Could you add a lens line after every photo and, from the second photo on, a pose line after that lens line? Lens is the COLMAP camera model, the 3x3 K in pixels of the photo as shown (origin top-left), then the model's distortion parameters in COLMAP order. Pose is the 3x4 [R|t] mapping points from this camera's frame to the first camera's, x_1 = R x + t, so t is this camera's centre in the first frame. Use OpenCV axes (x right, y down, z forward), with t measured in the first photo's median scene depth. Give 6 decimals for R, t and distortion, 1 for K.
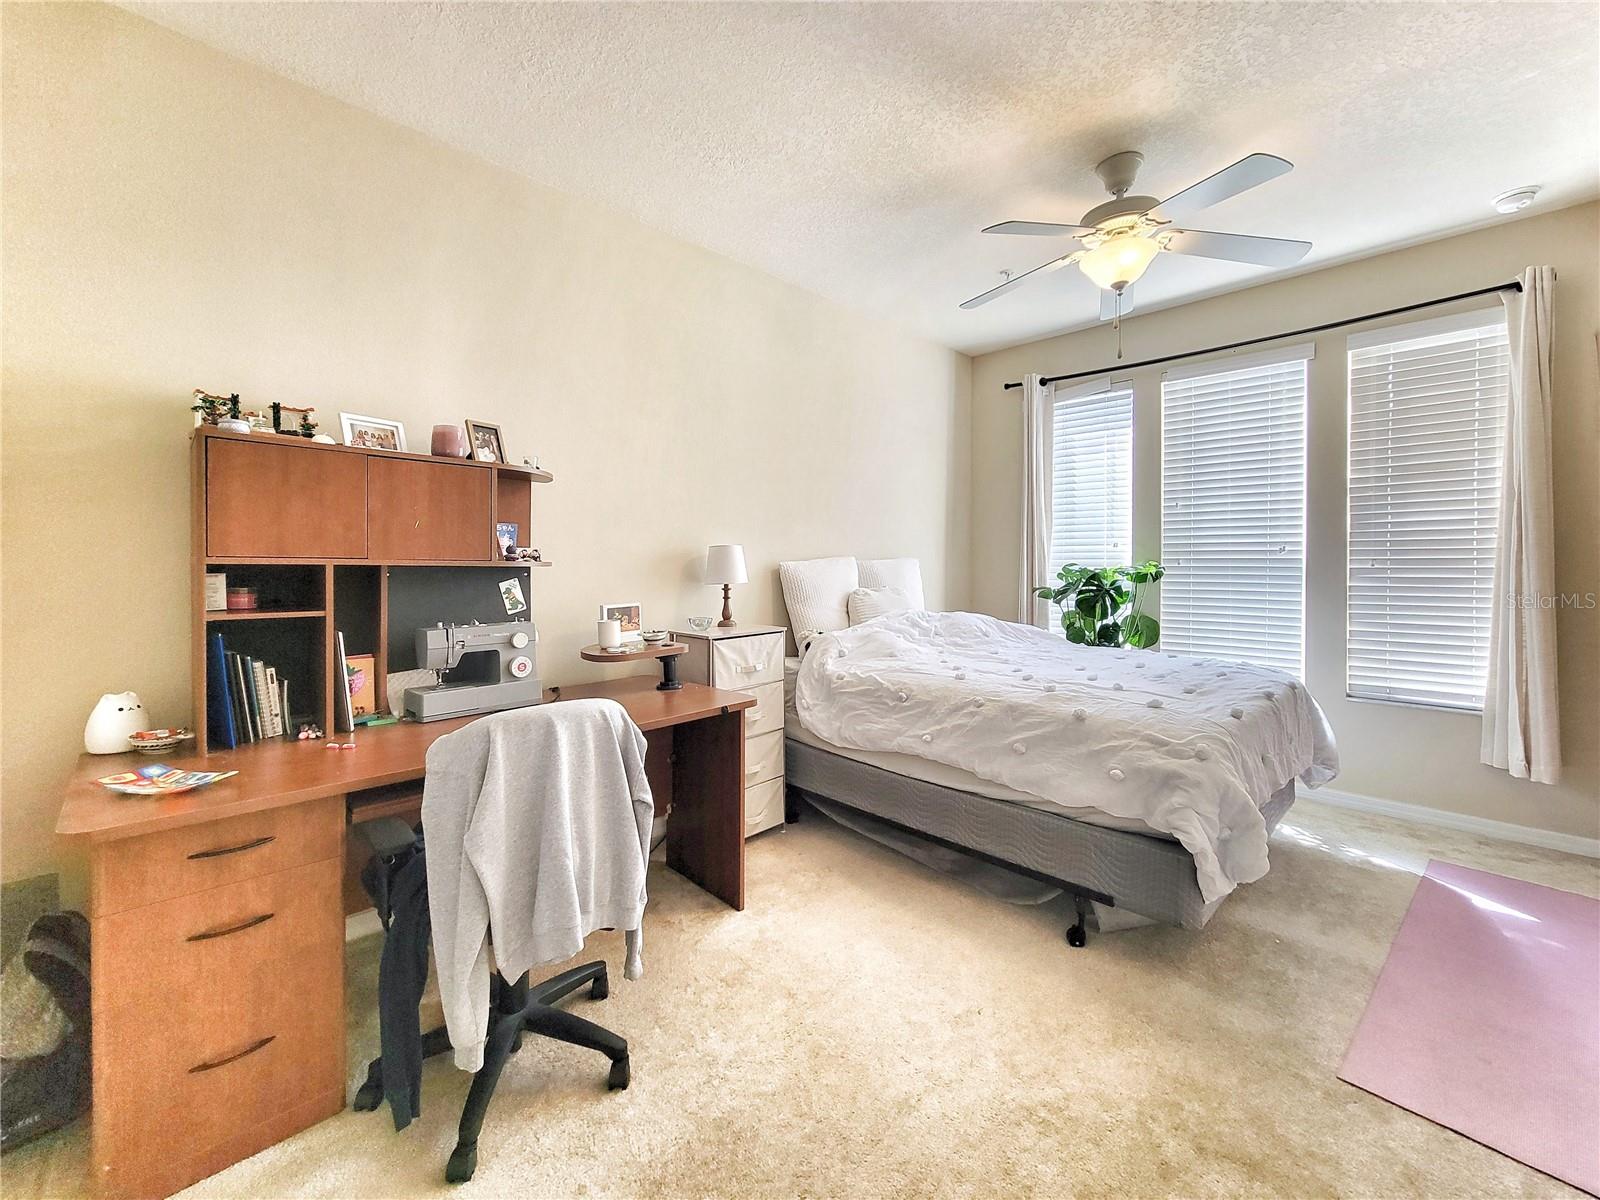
lens RADIAL K [[653.7, 0, 812.1], [0, 653.7, 574.8], [0, 0, 1]] dist [-0.001078, 0.000899]
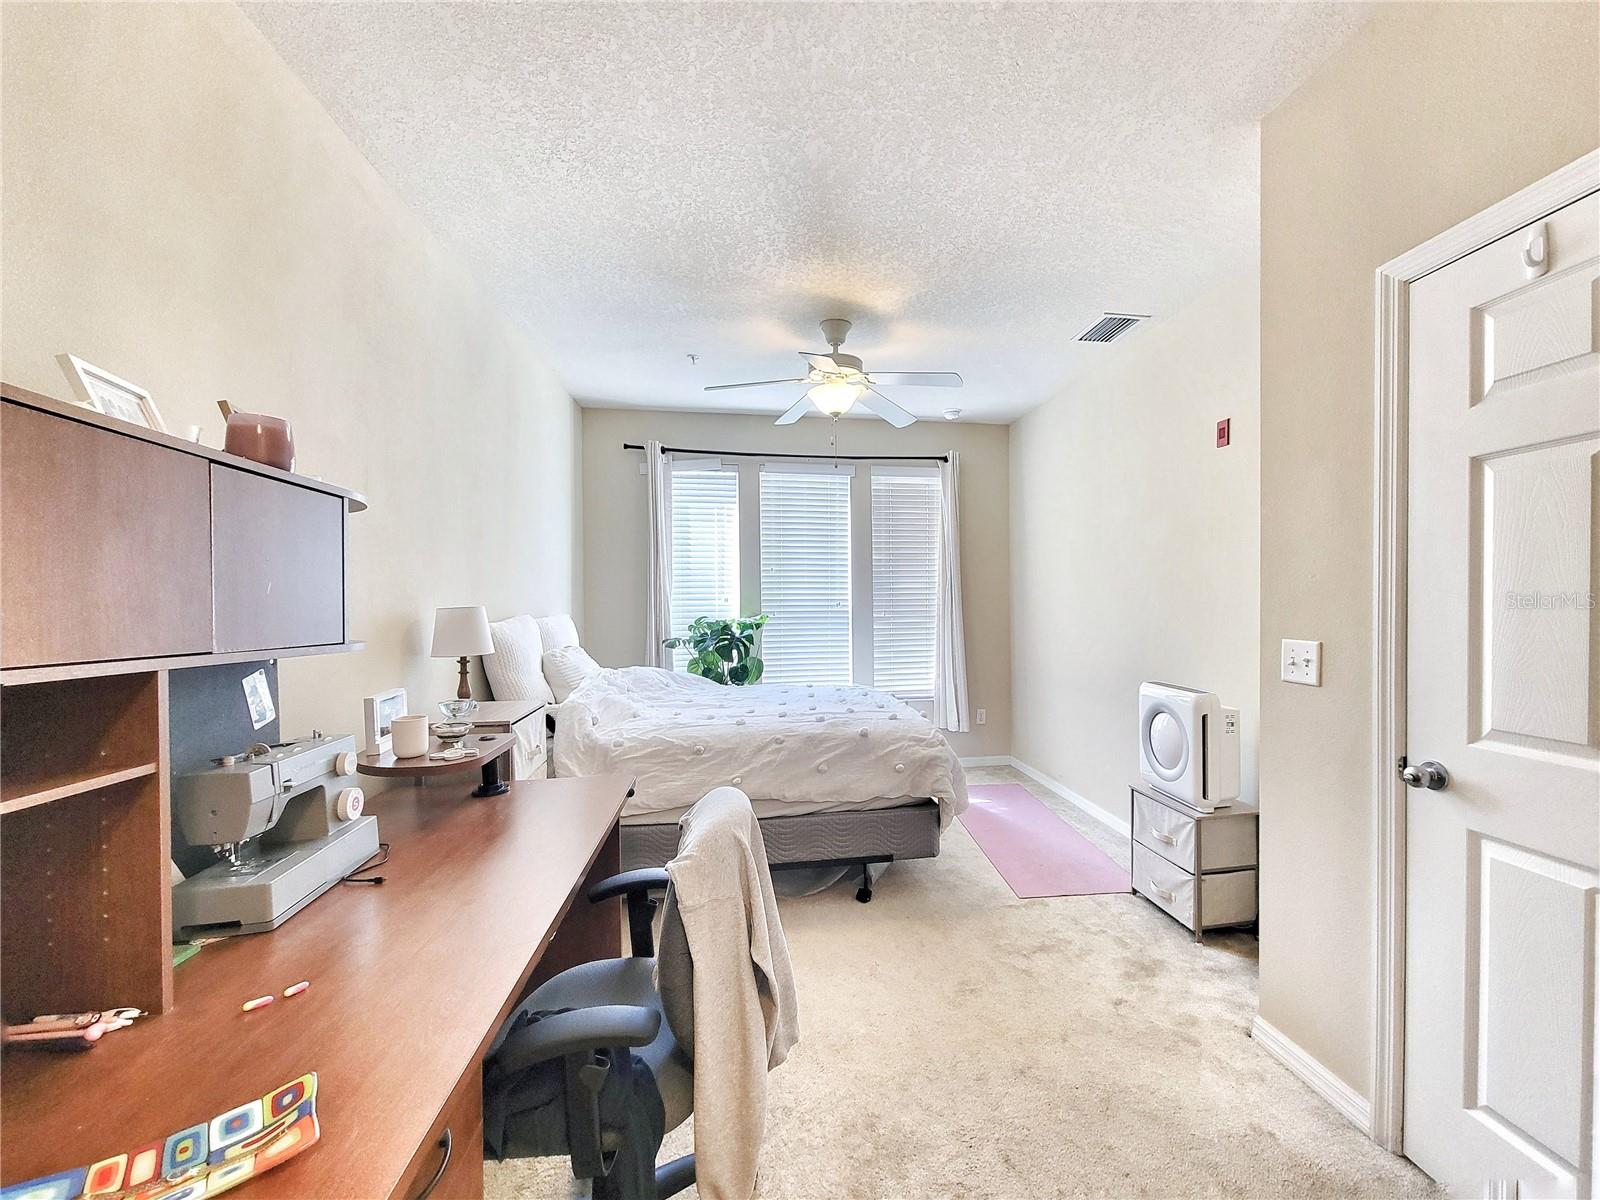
lens RADIAL K [[653.7, 0, 844.2], [0, 653.7, 618.7], [0, 0, 1]] dist [-0.001078, 0.000899]
pose [[0.586722, -0.024232, 0.809426, -0.532182], [0.022273, 0.999657, 0.013783, -0.032453], [-0.809482, 0.009941, 0.587061, 0.169989]]
